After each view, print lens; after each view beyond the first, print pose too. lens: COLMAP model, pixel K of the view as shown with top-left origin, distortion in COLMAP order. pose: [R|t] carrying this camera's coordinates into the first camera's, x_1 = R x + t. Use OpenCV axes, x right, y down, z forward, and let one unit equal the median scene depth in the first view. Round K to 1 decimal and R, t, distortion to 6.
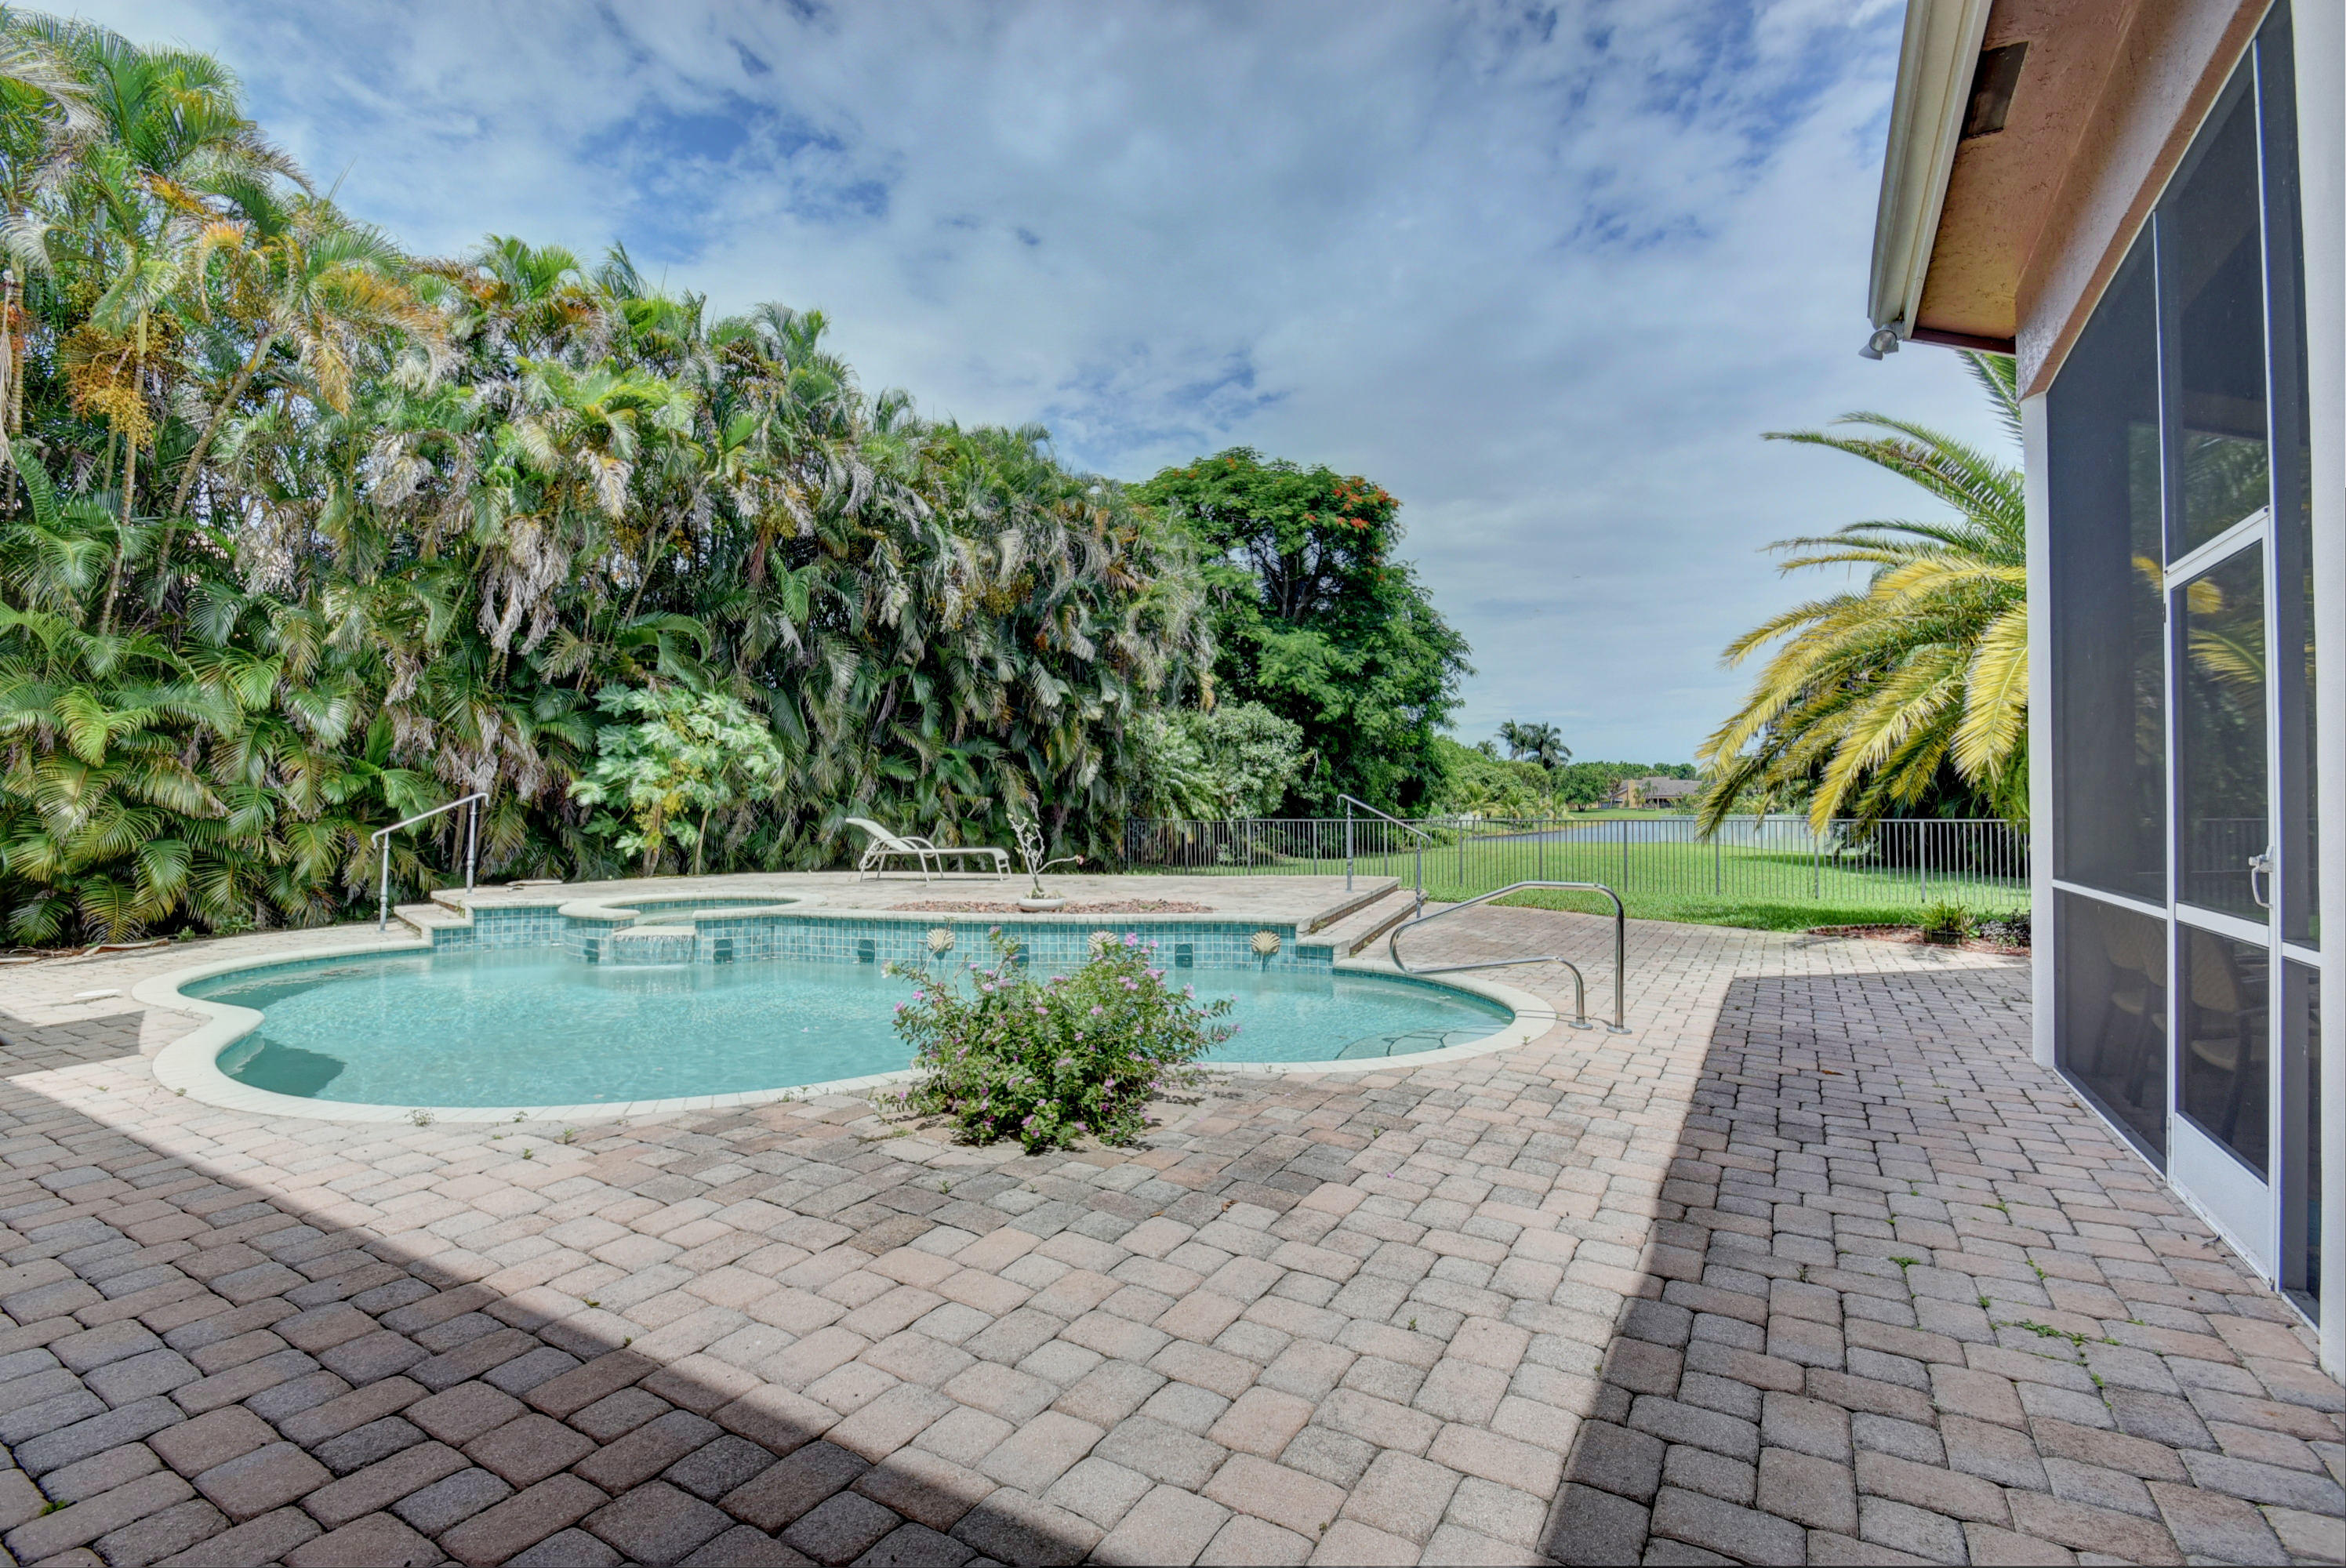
lens RADIAL K [[1048.9, 0, 1183.9], [0, 1048.9, 790.3], [0, 0, 1]] dist [-0.004604, -0.004599]
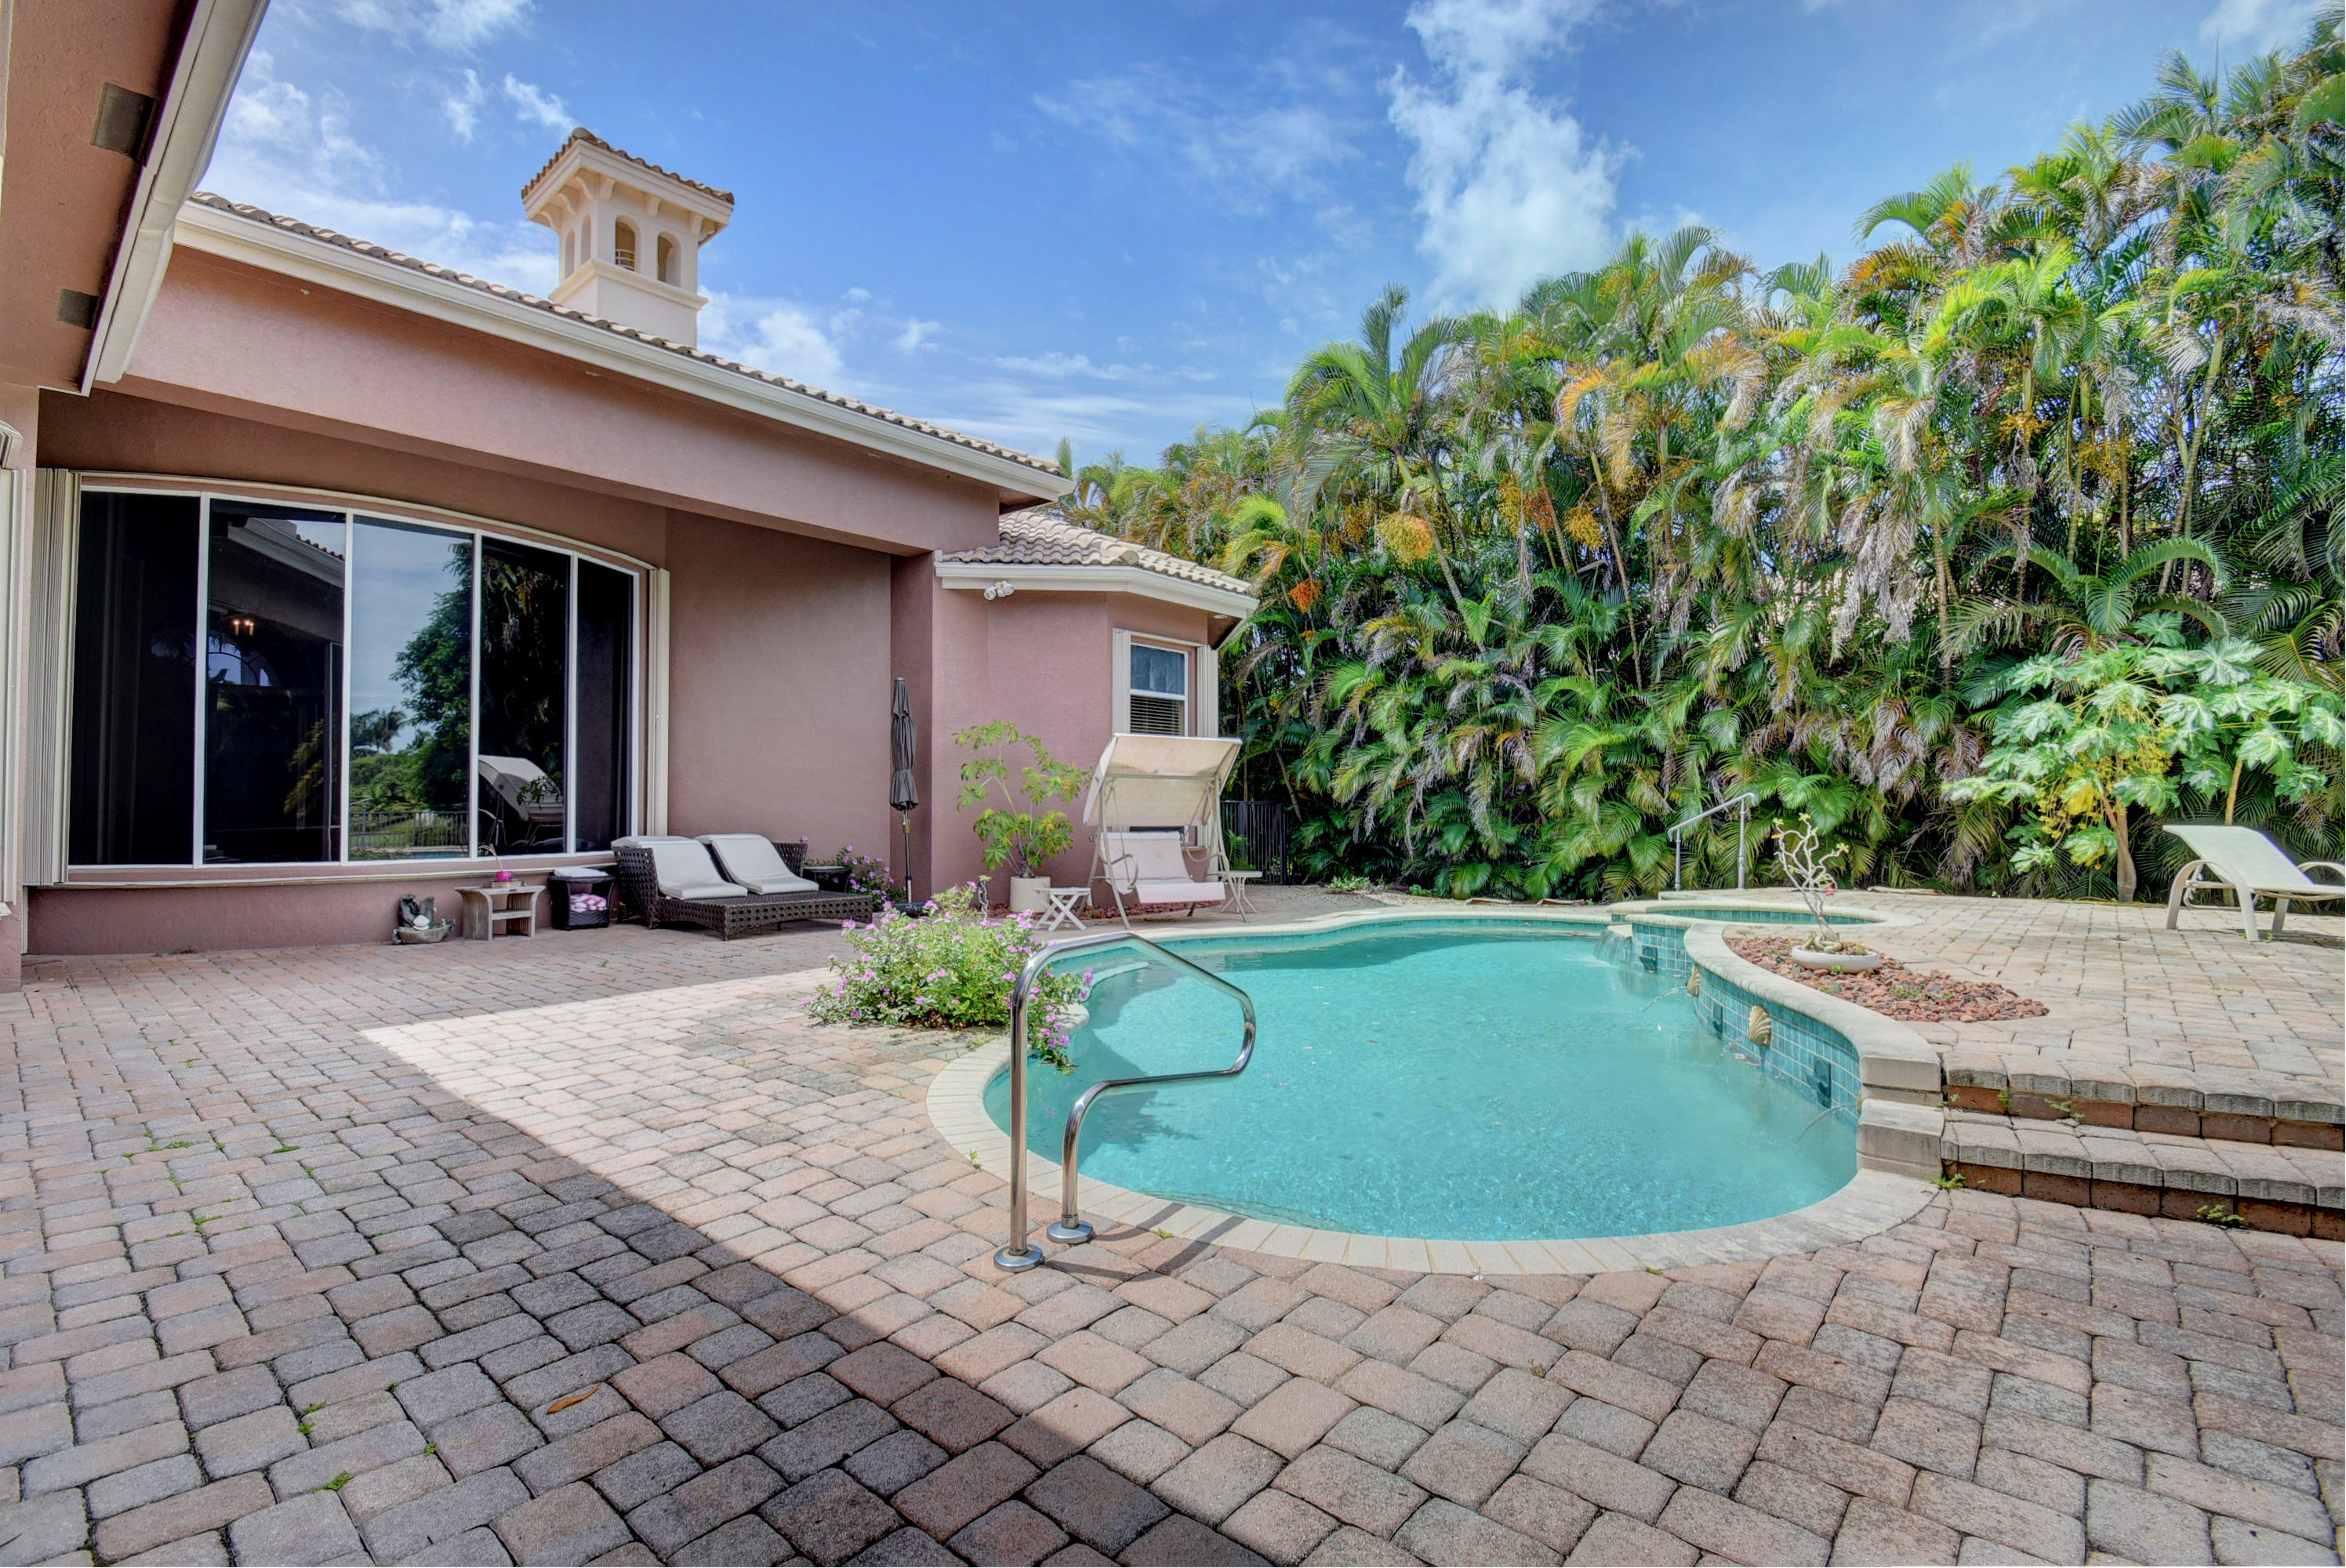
lens RADIAL K [[1048.9, 0, 1179.2], [0, 1048.9, 788.2], [0, 0, 1]] dist [-0.004604, -0.004599]
pose [[-0.172929, -0.011439, -0.984868, 1.369374], [0.006949, 0.999893, -0.012834, 0.020385], [0.984910, -0.009064, -0.172832, 1.788847]]
